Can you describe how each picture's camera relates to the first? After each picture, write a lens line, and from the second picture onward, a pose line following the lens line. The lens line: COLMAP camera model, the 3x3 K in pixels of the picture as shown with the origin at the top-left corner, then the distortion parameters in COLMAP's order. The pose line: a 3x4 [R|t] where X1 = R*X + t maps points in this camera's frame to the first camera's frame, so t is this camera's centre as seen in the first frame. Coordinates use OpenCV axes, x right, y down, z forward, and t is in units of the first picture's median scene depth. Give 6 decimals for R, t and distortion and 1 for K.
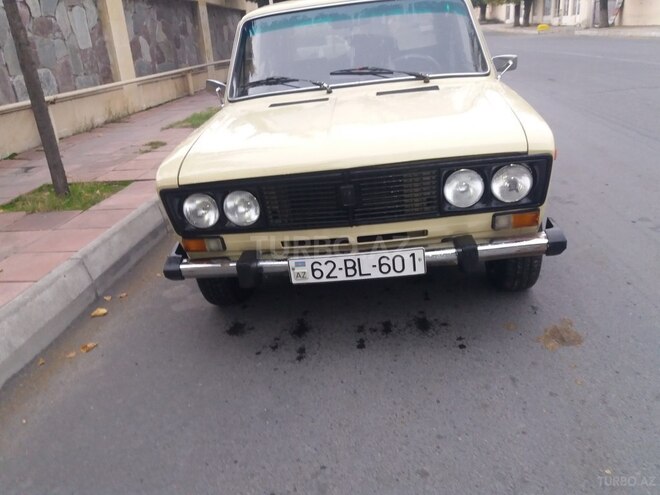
lens RADIAL K [[598.9, 0, 330.0], [0, 598.9, 247.5], [0, 0, 1]] dist [0.053606, -0.005757]
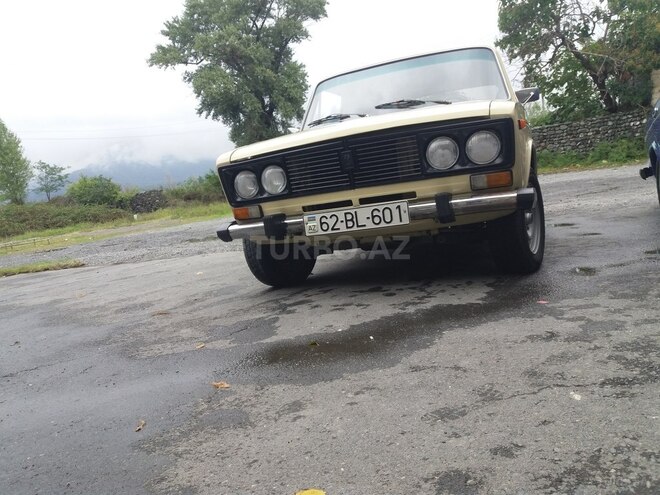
lens RADIAL K [[585.8, 0, 330.0], [0, 585.8, 247.5], [0, 0, 1]] dist [0.044889, -0.008561]
pose [[0.959696, 0.013900, -0.280695, 0.330610], [-0.085059, 0.966299, -0.242962, 0.379838], [0.267858, 0.257046, 0.928536, -0.101280]]
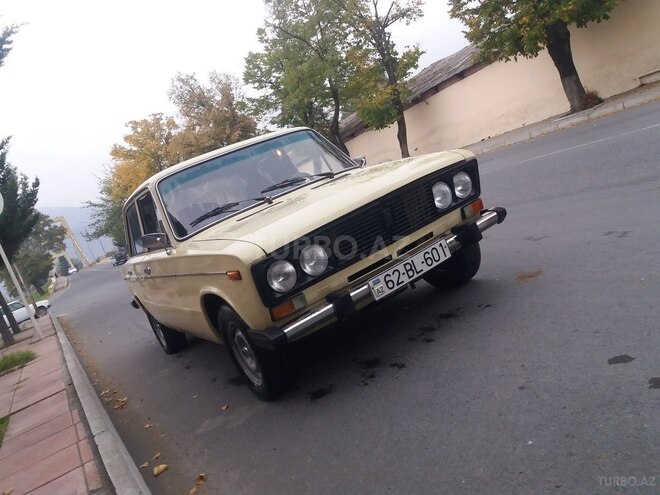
lens RADIAL K [[594.1, 0, 362.9], [0, 594.1, 246.7], [0, 0, 1]] dist [-0.002647, -0.017422]
pose [[0.750353, -0.268868, 0.603888, -0.782524], [0.486971, 0.842611, -0.229926, 0.232722], [-0.447022, 0.466602, 0.763187, 0.064881]]
